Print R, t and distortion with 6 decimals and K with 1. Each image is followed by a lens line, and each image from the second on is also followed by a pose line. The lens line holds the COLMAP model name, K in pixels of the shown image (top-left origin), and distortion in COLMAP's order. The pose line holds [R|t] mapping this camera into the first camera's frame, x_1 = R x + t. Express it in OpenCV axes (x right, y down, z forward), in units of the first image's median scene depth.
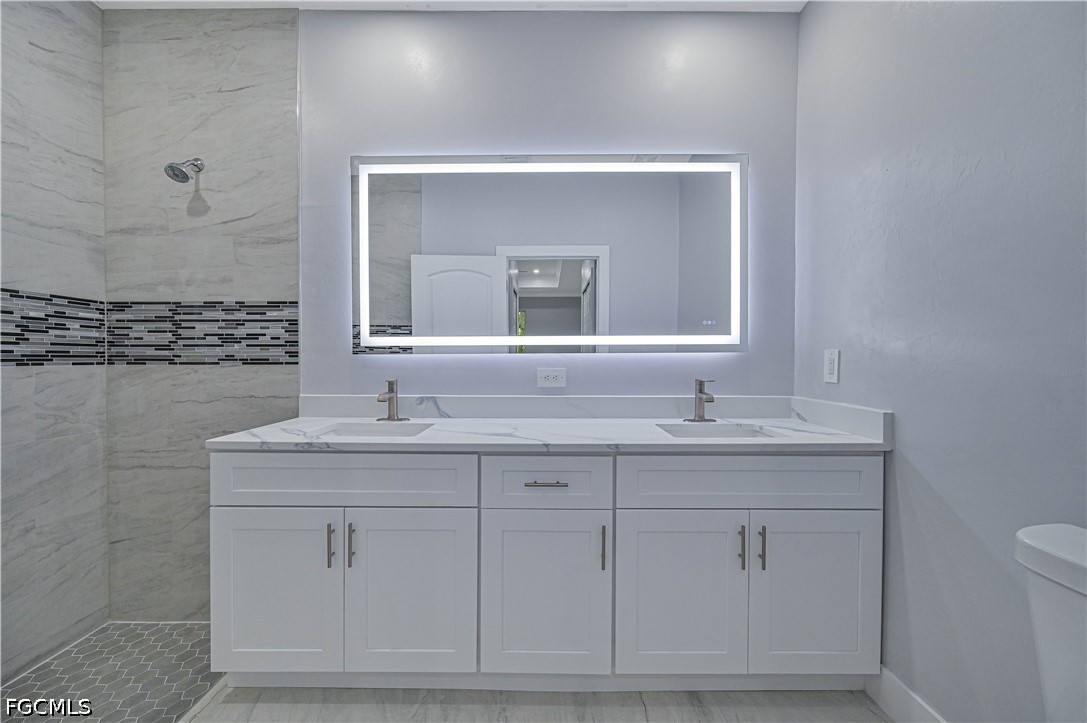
lens RADIAL K [[429.8, 0, 546.6], [0, 429.8, 360.1], [0, 0, 1]] dist [-0.002323, 0.000655]
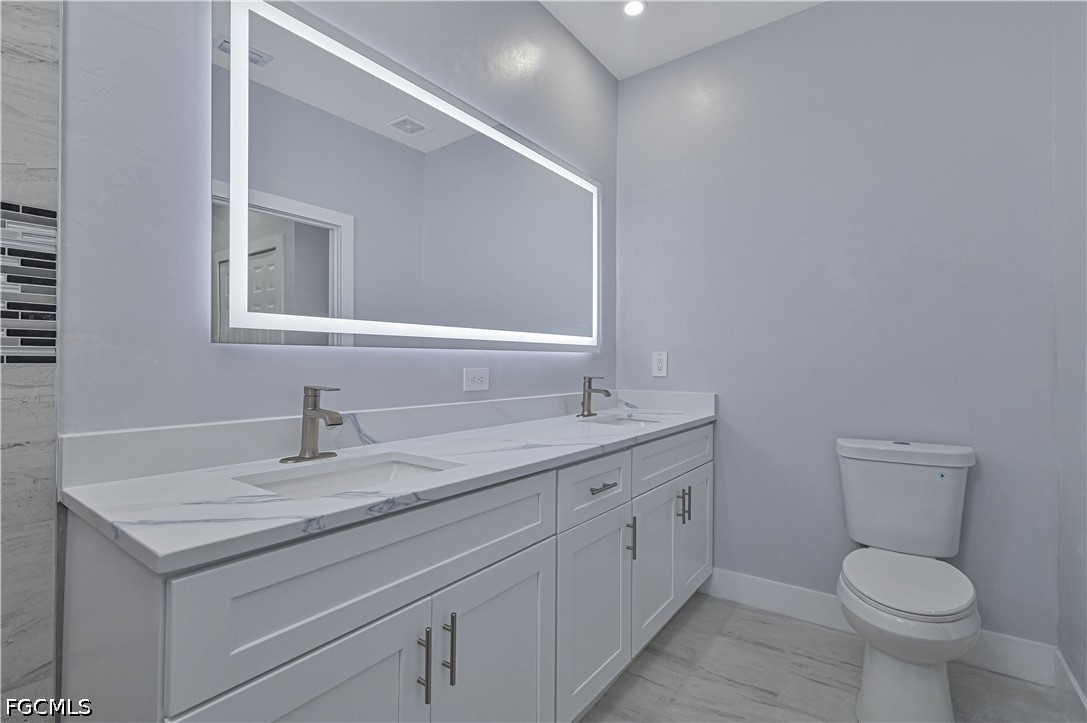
lens RADIAL K [[499.0, 0, 545.9], [0, 499.0, 361.0], [0, 0, 1]] dist [0.001782, -0.000586]
pose [[0.588017, 0.005123, 0.808832, -0.698434], [0.002056, 0.999967, -0.007828, 0.013666], [-0.808846, 0.006266, 0.587987, 0.332390]]
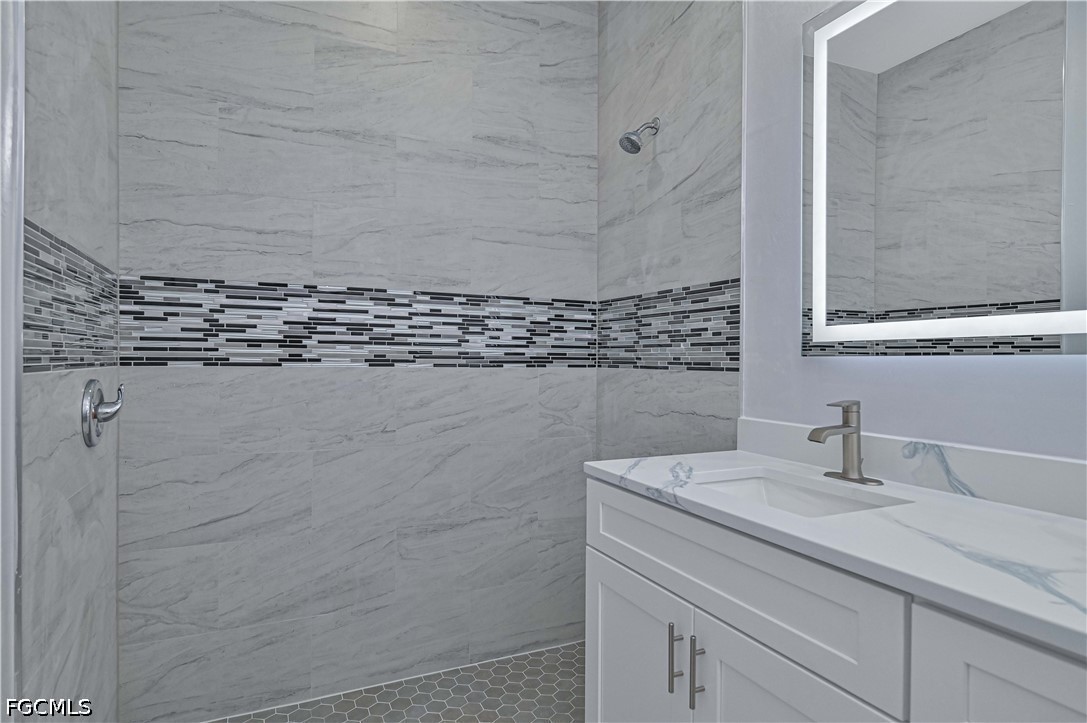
lens RADIAL K [[614.1, 0, 551.2], [0, 614.1, 362.1], [0, 0, 1]] dist [-0.001043, 0.001553]
pose [[0.431859, 0.006862, -0.901915, 0.164988], [-0.013324, 0.999910, 0.001228, -0.001738], [0.901843, 0.011487, 0.431911, 0.321040]]
